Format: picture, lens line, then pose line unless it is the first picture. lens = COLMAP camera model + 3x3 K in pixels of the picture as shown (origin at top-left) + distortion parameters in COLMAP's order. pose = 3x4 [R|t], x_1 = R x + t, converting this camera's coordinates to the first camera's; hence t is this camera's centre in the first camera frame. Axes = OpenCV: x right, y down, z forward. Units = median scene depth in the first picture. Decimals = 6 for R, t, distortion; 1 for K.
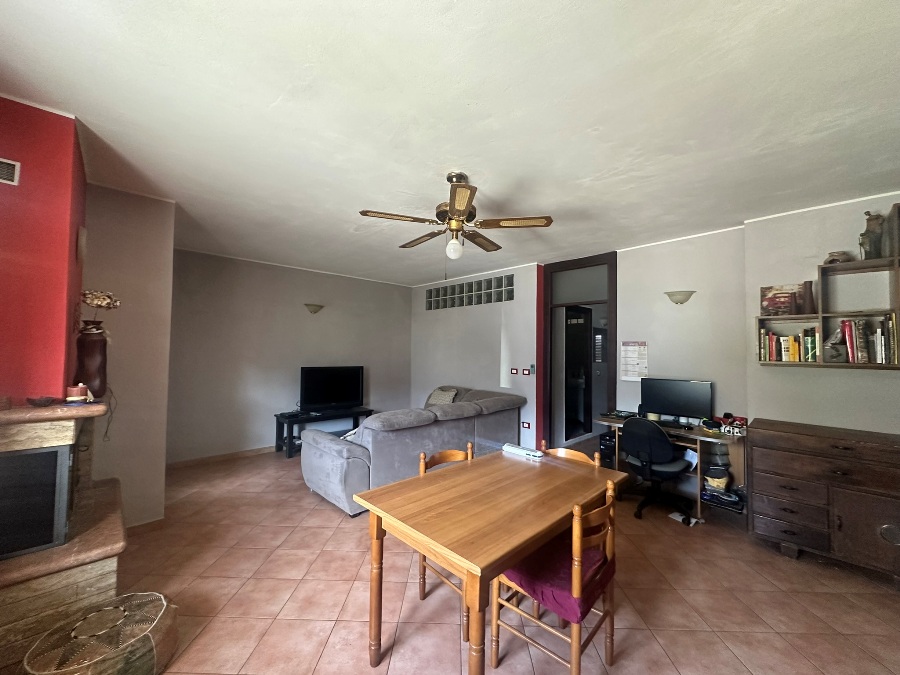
lens RADIAL K [[358.0, 0, 451.0], [0, 358.0, 337.8], [0, 0, 1]] dist [-0.003272, 0.000638]
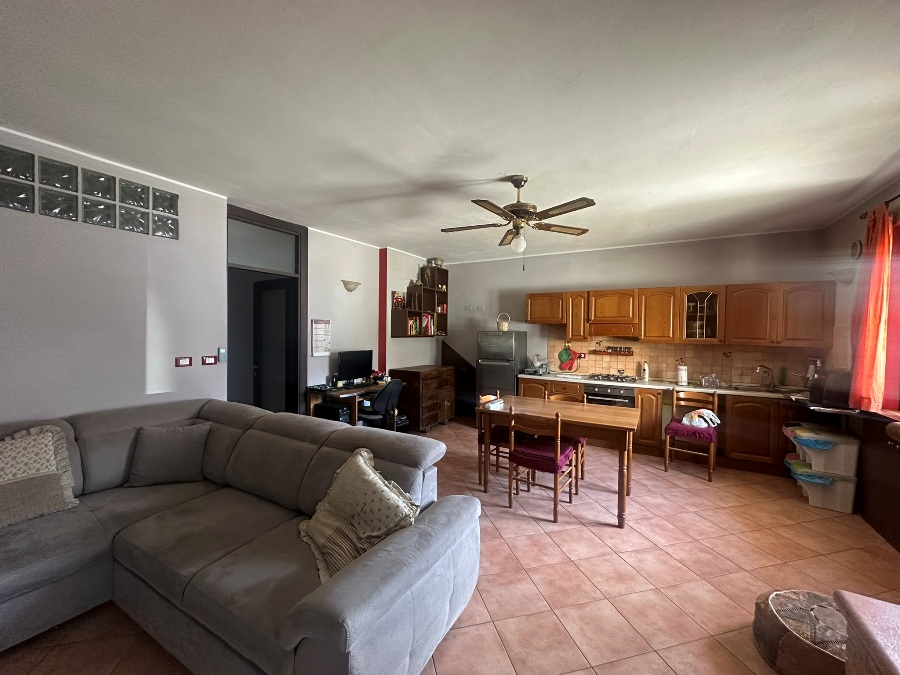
lens RADIAL K [[358.0, 0, 450.3], [0, 358.0, 337.6], [0, 0, 1]] dist [-0.003272, 0.000638]
pose [[-0.262266, -0.031635, 0.964477, -0.802567], [-0.048876, 0.998615, 0.019464, 0.031564], [-0.963757, -0.042035, -0.263449, 1.146940]]
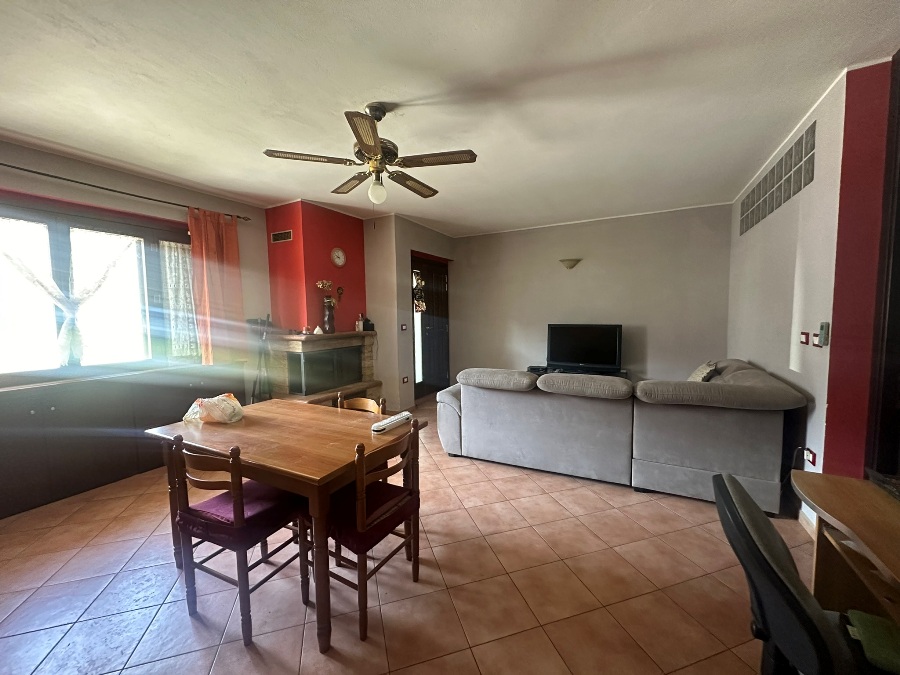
lens RADIAL K [[358.0, 0, 453.8], [0, 358.0, 338.4], [0, 0, 1]] dist [-0.003272, 0.000638]
pose [[0.311481, 0.048542, -0.949012, 0.747087], [0.052698, 0.996275, 0.068255, 0.060823], [0.948790, -0.071271, 0.307763, 0.668210]]
